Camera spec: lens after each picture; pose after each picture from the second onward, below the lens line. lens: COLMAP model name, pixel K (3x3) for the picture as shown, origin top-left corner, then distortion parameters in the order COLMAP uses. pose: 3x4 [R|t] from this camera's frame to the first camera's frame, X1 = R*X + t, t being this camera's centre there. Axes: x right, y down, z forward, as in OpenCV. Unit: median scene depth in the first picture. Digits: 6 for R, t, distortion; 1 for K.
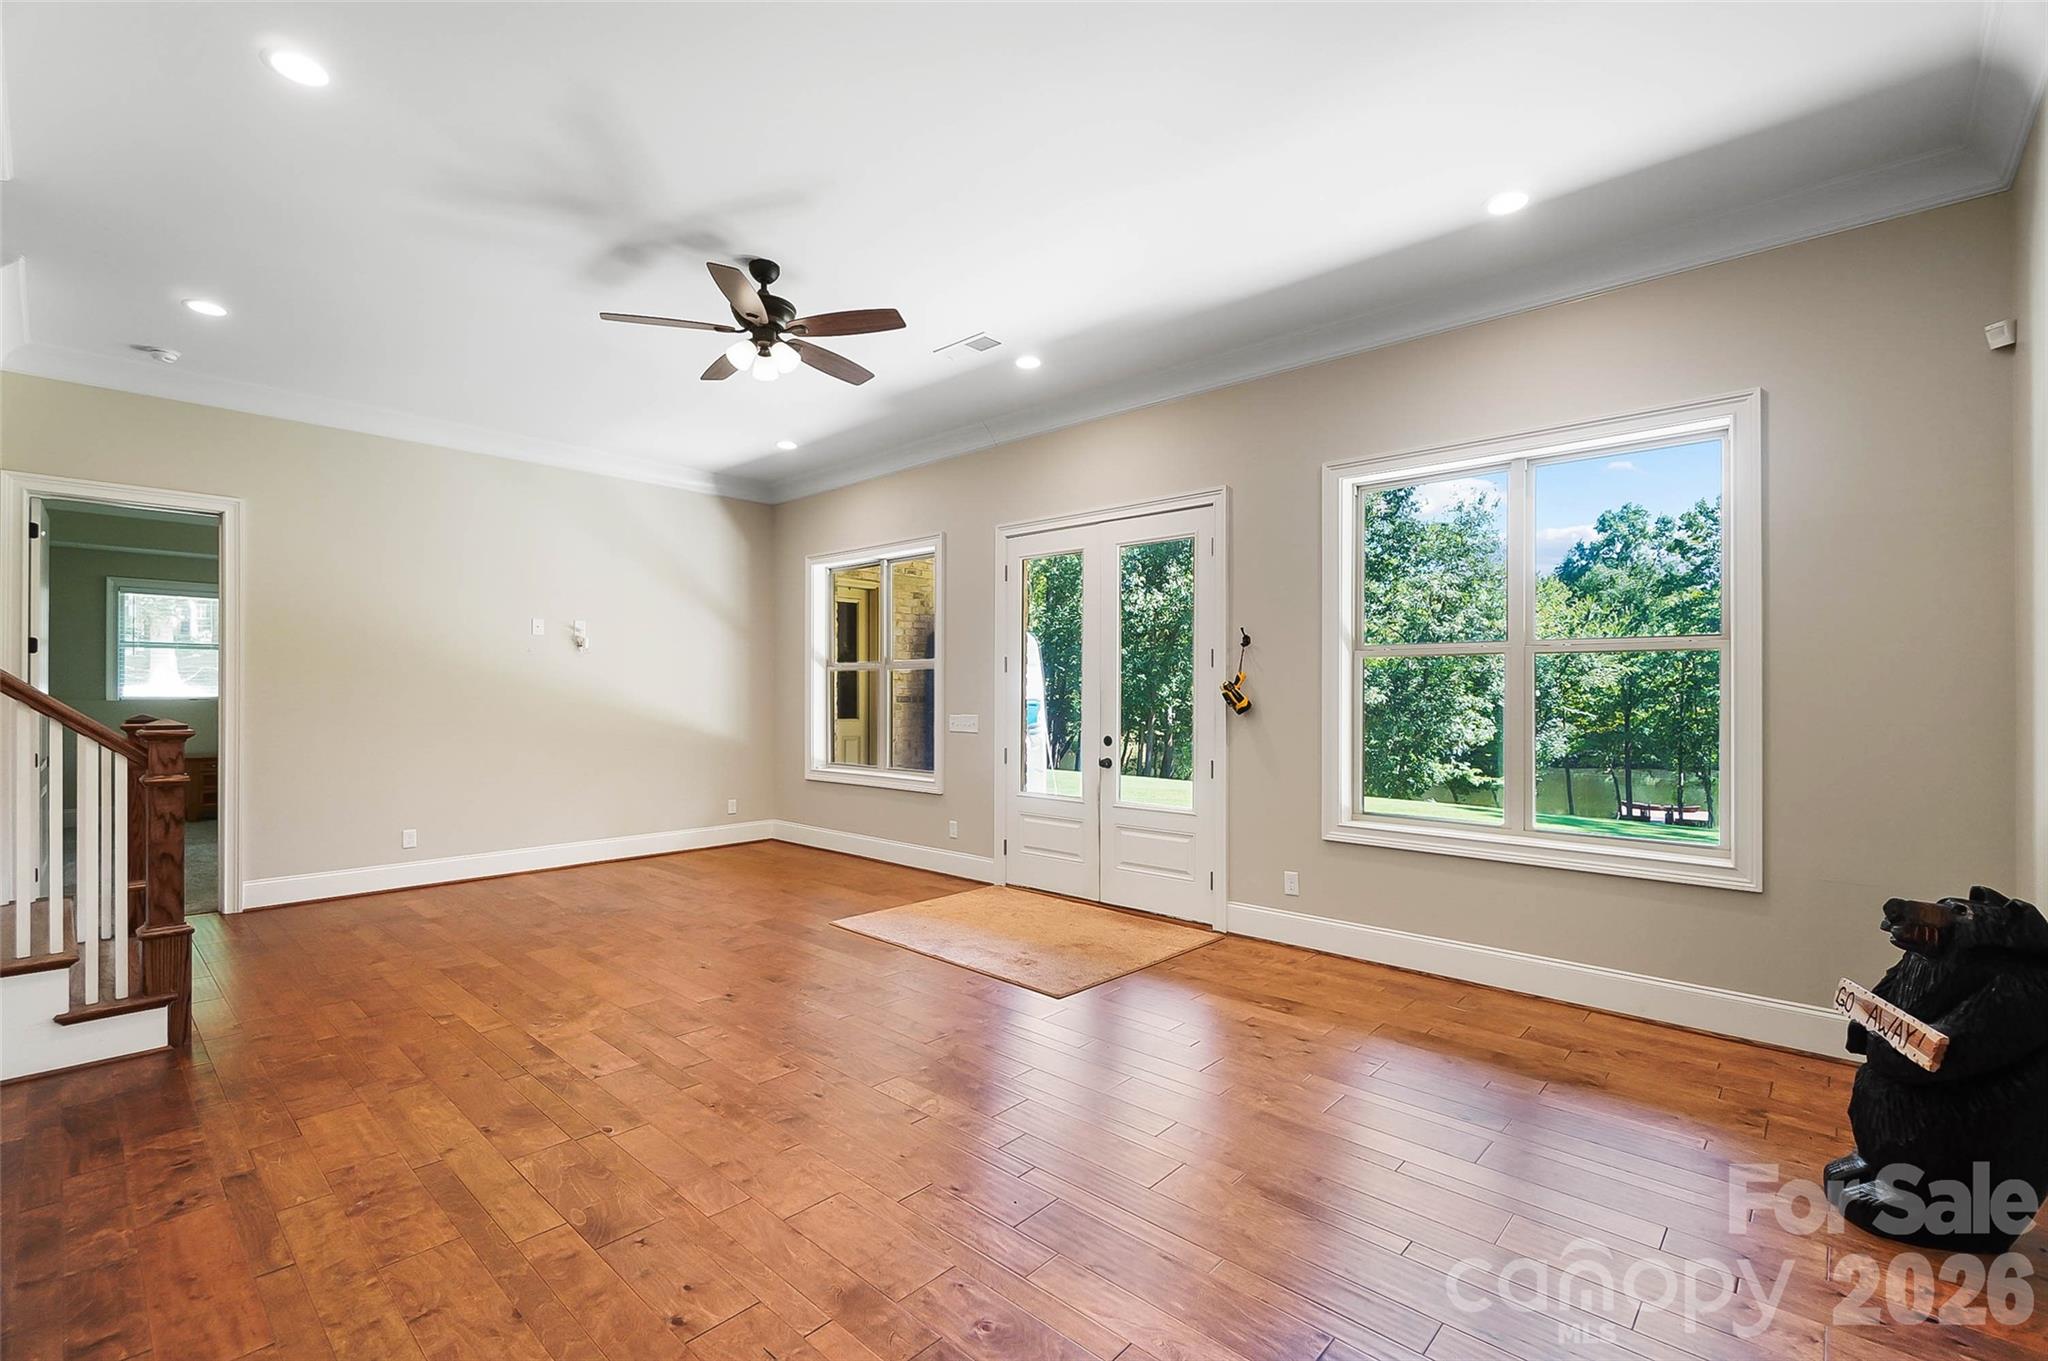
lens RADIAL K [[895.3, 0, 1021.1], [0, 895.3, 682.7], [0, 0, 1]] dist [-0.009857, 0.000067]
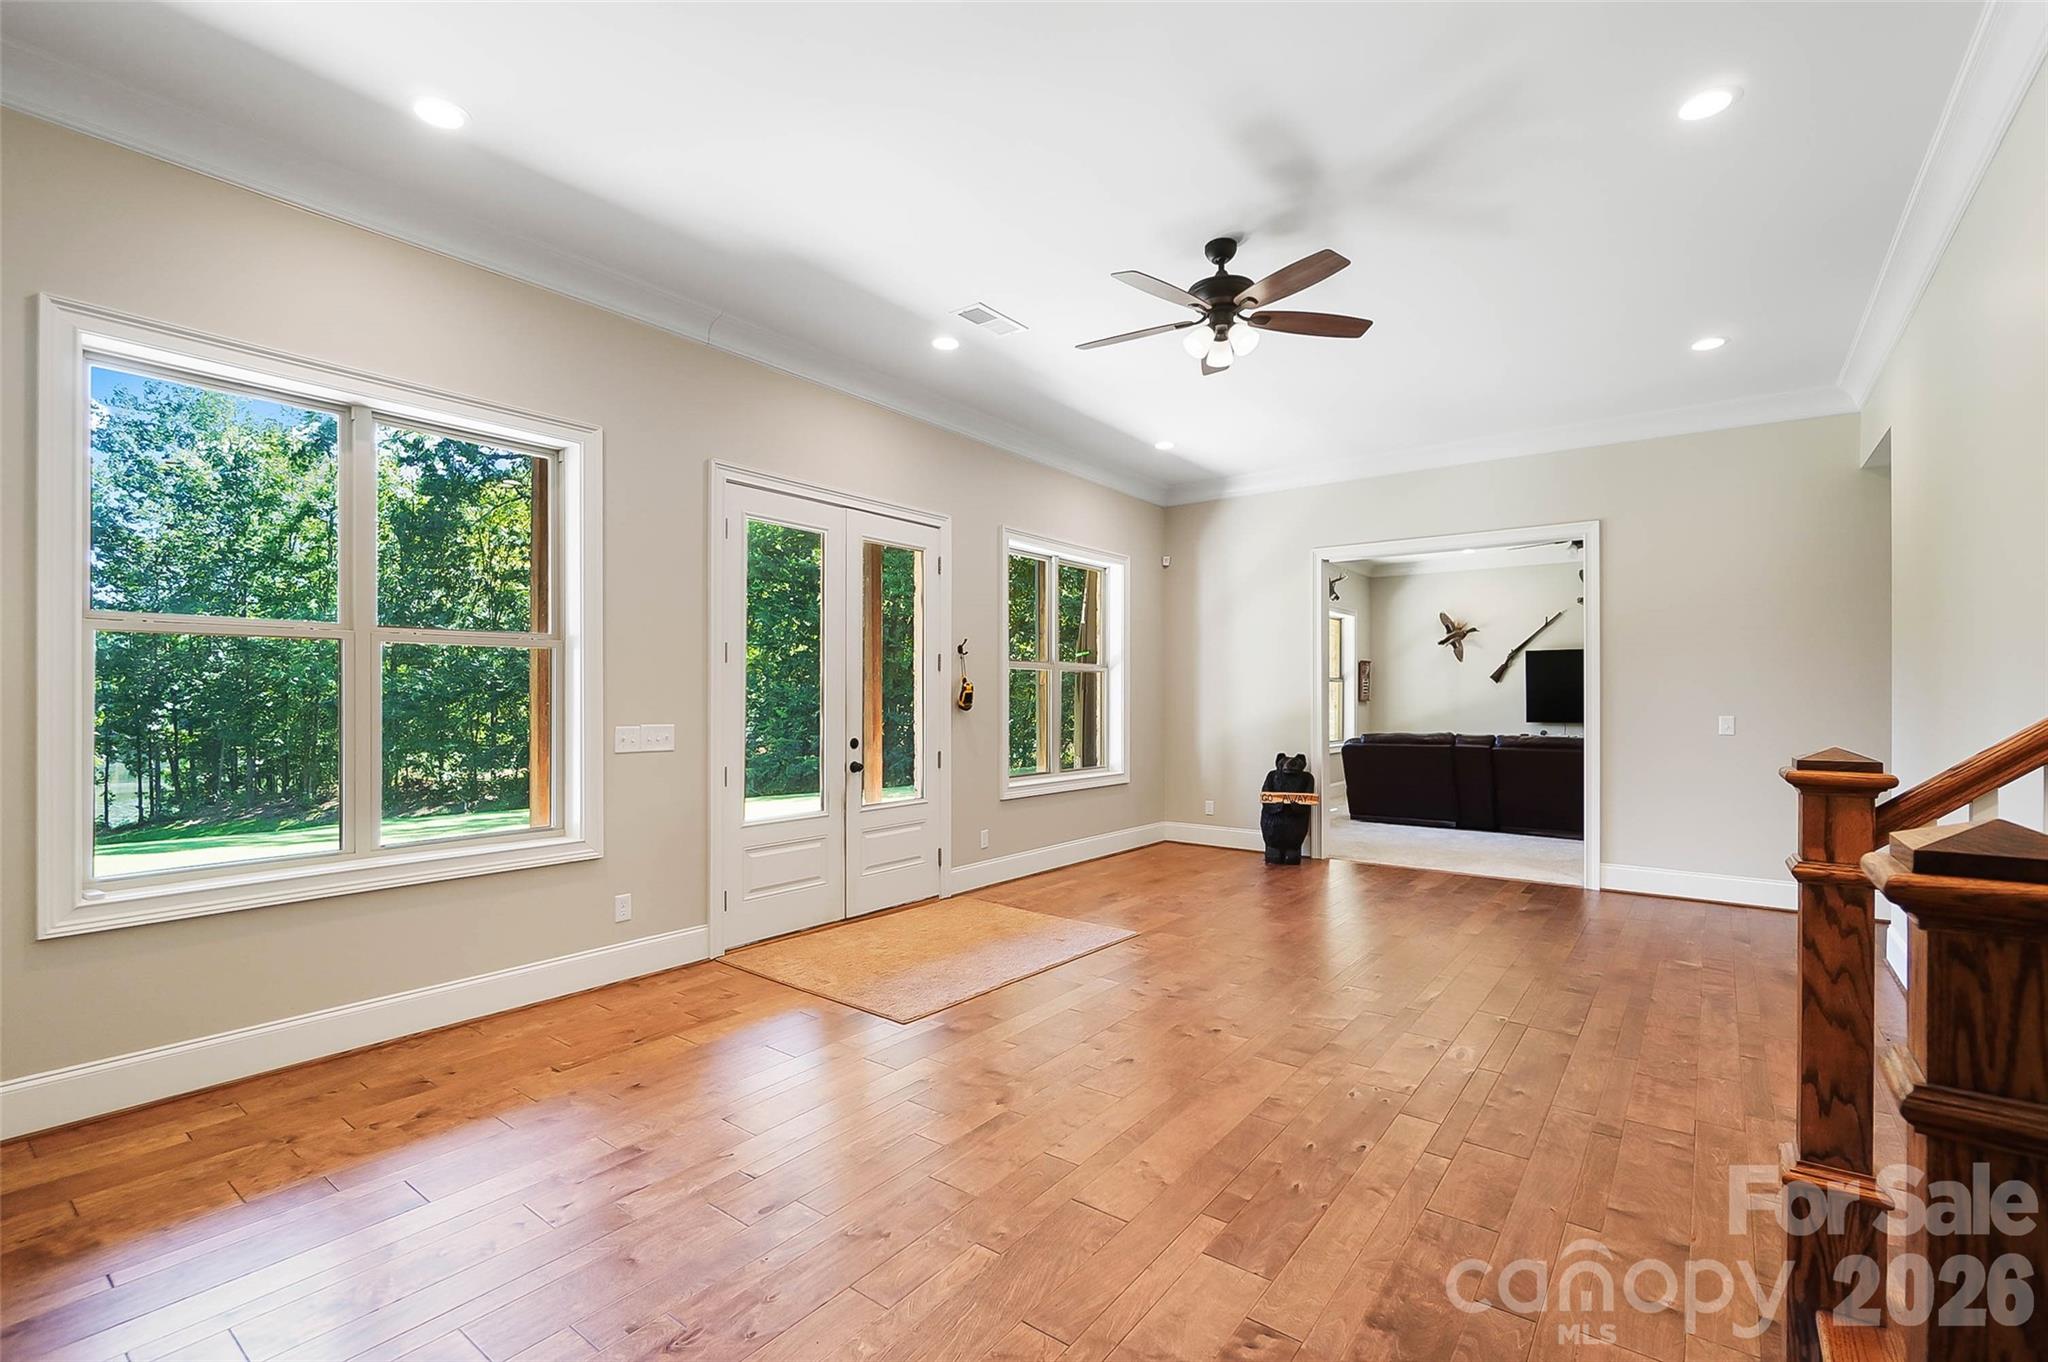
lens RADIAL K [[895.3, 0, 1022.9], [0, 895.3, 691.5], [0, 0, 1]] dist [-0.009857, 0.000067]
pose [[-0.103400, 0.006249, 0.994620, -0.933112], [-0.011689, 0.999904, -0.007497, 0.017181], [-0.994571, -0.012401, -0.103317, 1.006381]]
